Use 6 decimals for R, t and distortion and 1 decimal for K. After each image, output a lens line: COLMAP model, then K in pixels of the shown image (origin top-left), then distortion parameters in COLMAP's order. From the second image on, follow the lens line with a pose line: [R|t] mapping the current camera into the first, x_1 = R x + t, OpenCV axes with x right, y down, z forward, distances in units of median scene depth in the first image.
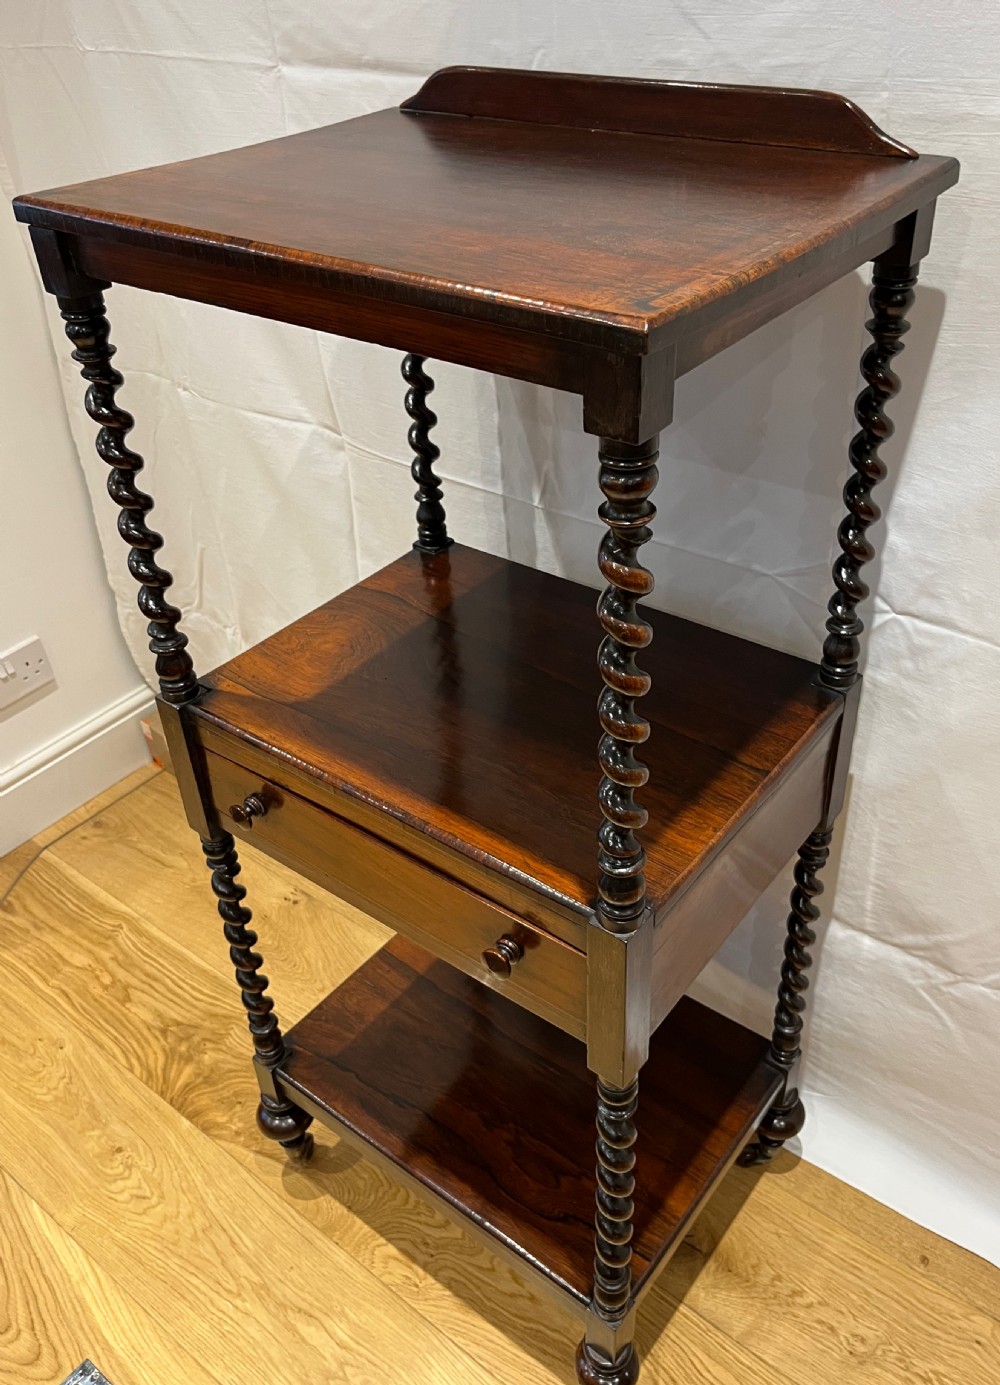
lens RADIAL K [[1158.3, 0, 498.9], [0, 1158.3, 668.0], [0, 0, 1]] dist [0.090662, -0.127577]
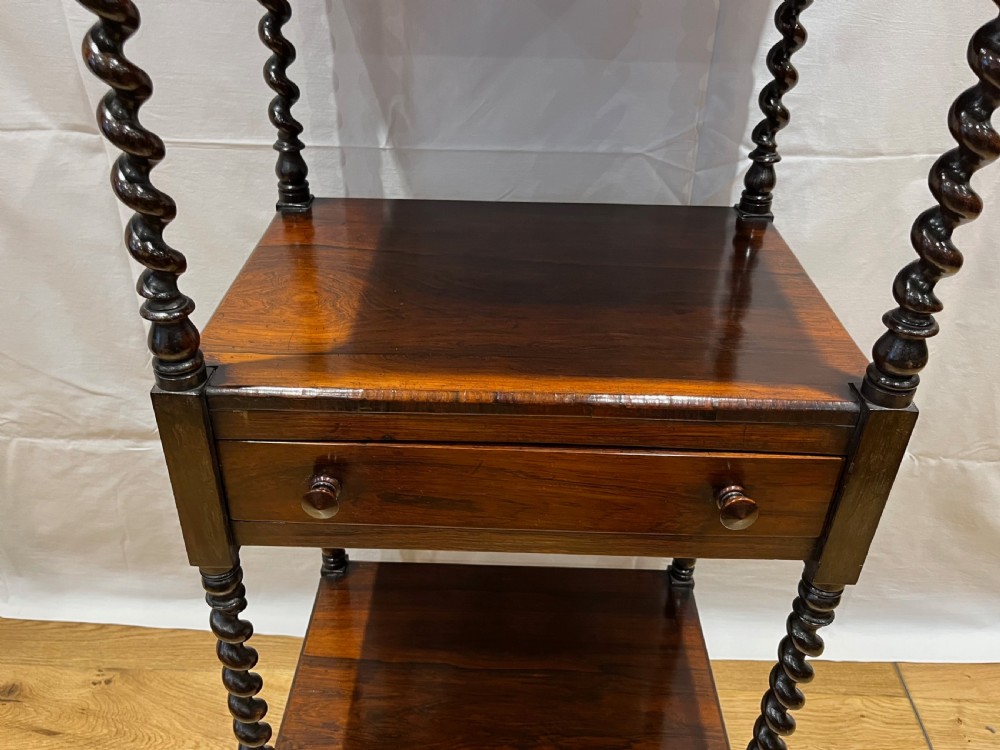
lens RADIAL K [[831.1, 0, 492.5], [0, 831.1, 379.1], [0, 0, 1]] dist [0.078958, -0.132849]
pose [[0.797640, -0.267302, 0.540667, -0.338508], [0.291158, 0.955710, 0.042954, 0.047114], [-0.528203, 0.123157, 0.840139, 0.374059]]
